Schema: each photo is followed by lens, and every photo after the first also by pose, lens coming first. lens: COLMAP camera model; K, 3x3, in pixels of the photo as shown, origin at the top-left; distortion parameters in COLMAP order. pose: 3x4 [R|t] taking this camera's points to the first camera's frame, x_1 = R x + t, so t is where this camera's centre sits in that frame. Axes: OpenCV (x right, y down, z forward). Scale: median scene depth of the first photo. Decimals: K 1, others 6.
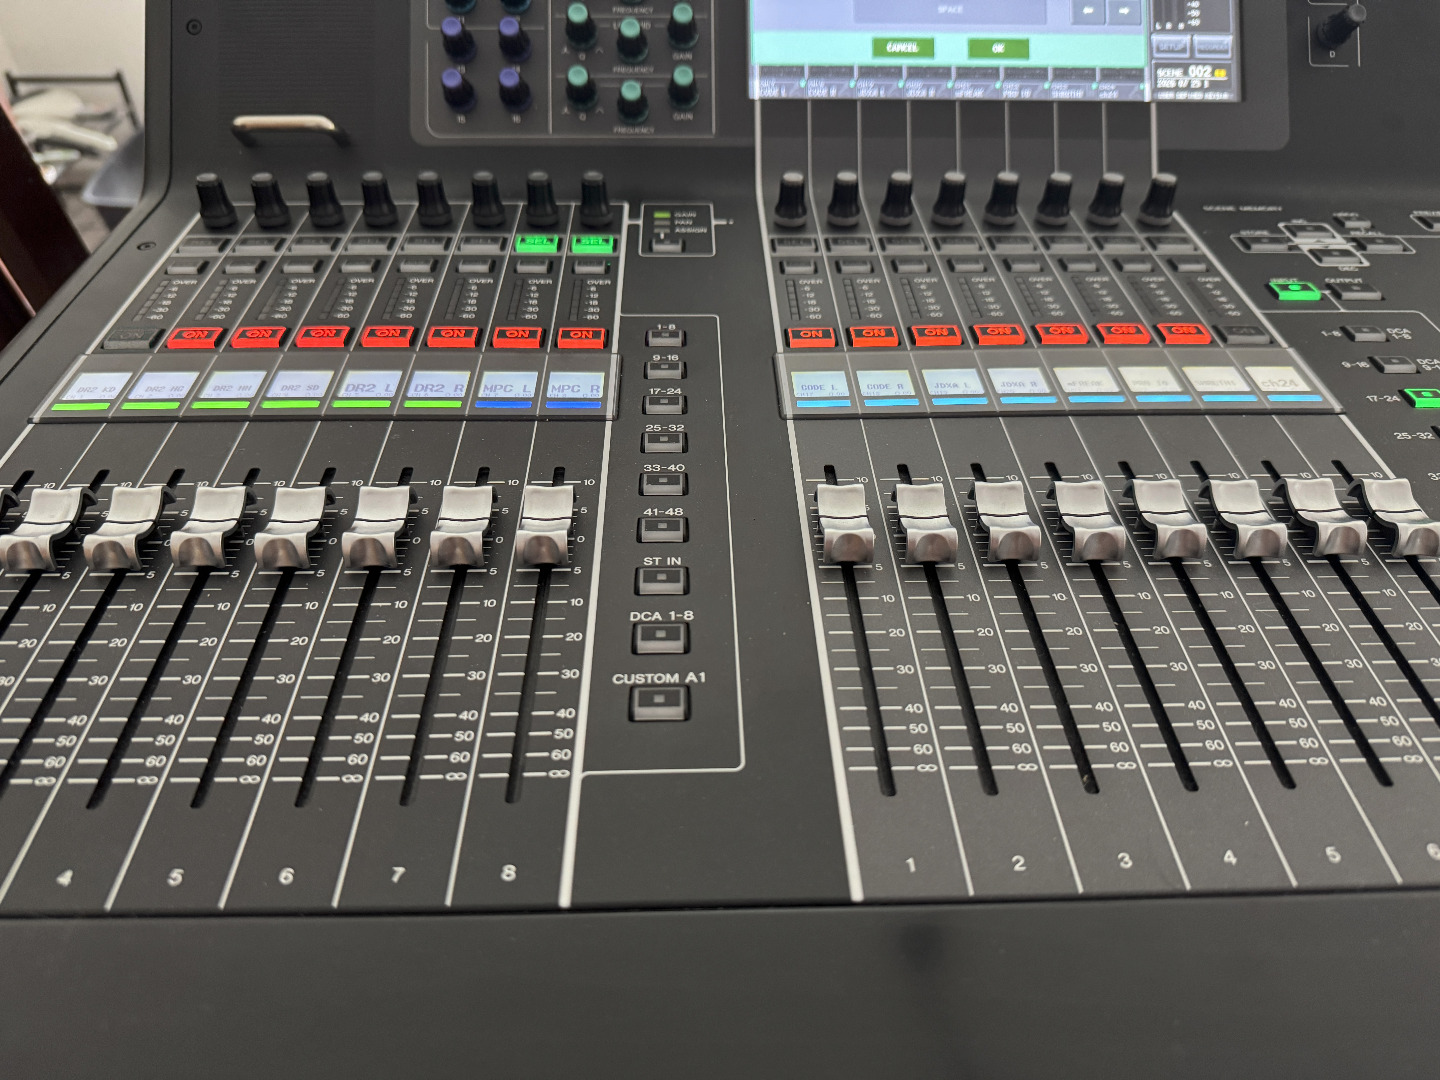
lens RADIAL K [[1024.8, 0, 720.0], [0, 1024.8, 540.0], [0, 0, 1]] dist [0.085725, -0.142767]
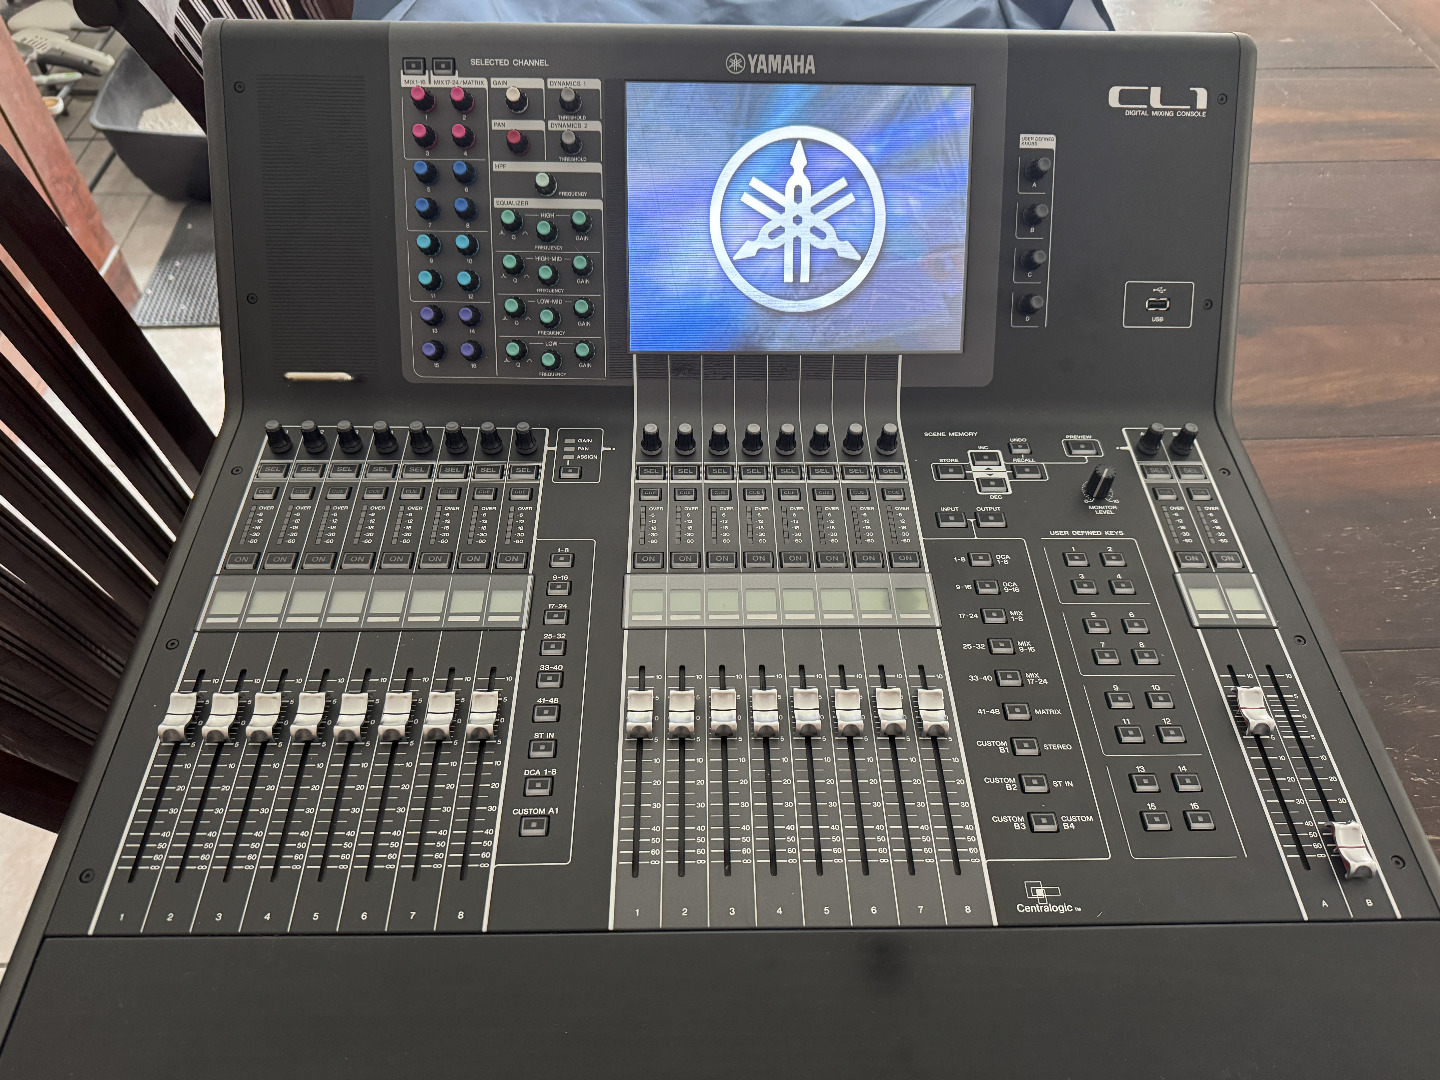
lens RADIAL K [[1024.8, 0, 720.0], [0, 1024.8, 540.0], [0, 0, 1]] dist [0.085725, -0.142767]
pose [[0.999950, 0.009354, -0.003452, 0.189147], [-0.008730, 0.988621, 0.150177, -0.433461], [0.004817, -0.150140, 0.988653, -0.582870]]
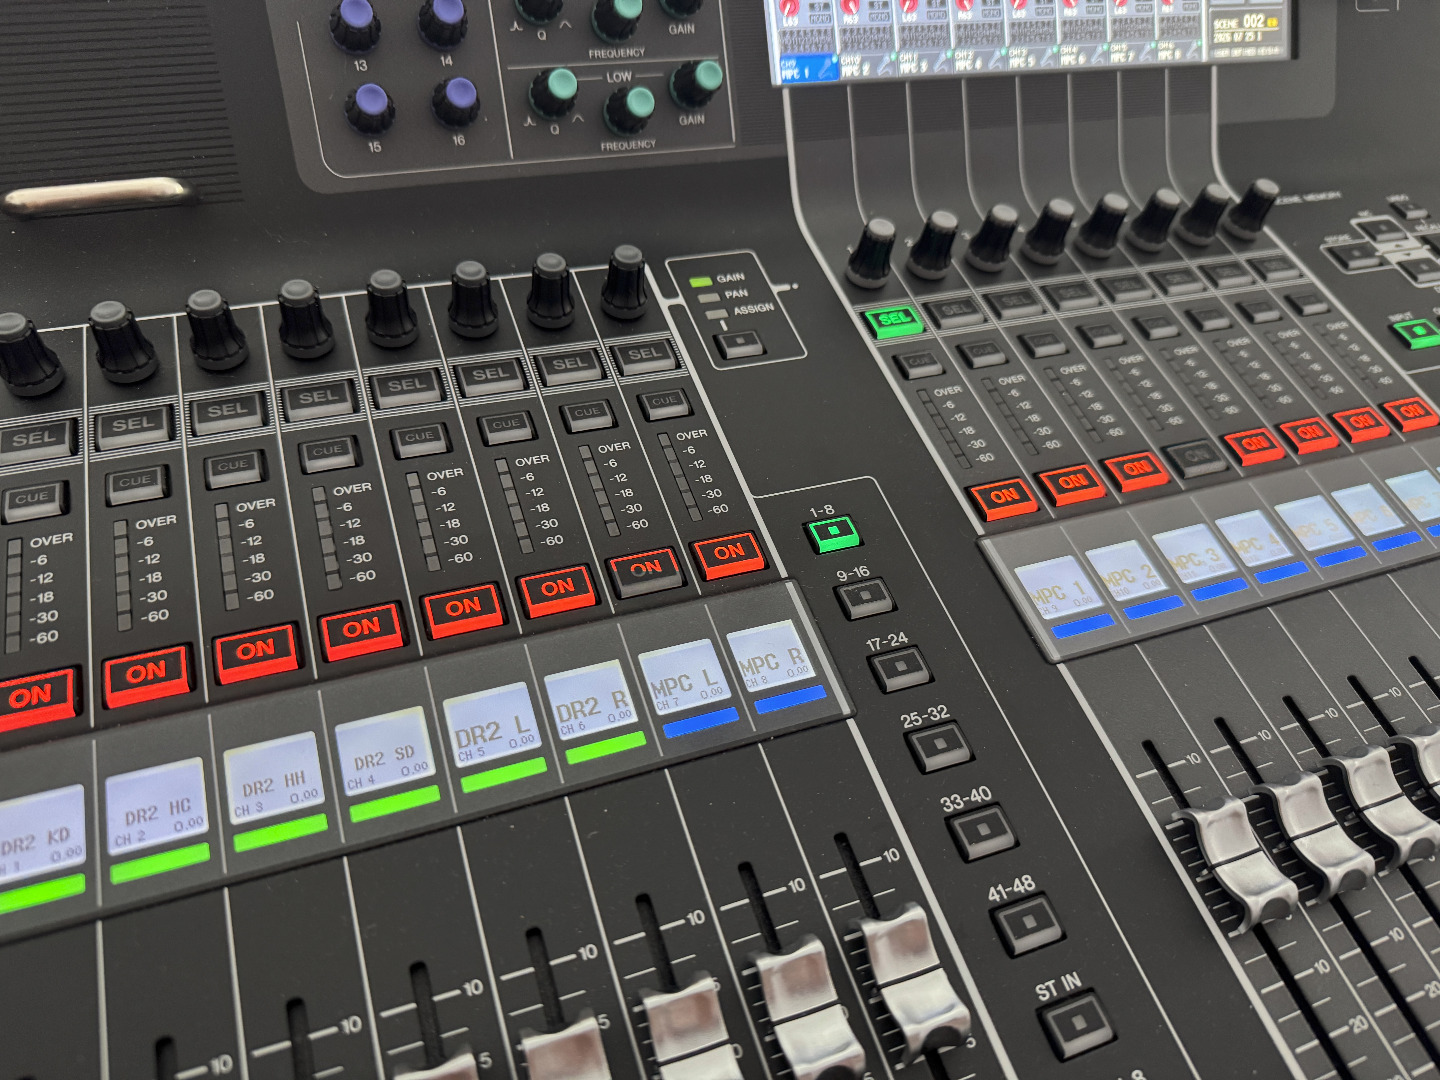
lens RADIAL K [[1043.0, 0, 720.0], [0, 1043.0, 540.0], [0, 0, 1]] dist [0.066436, -0.106333]
pose [[0.943774, -0.169861, 0.283615, -0.307869], [0.099831, 0.964288, 0.245321, -0.344906], [-0.315157, -0.203214, 0.927028, 0.295976]]
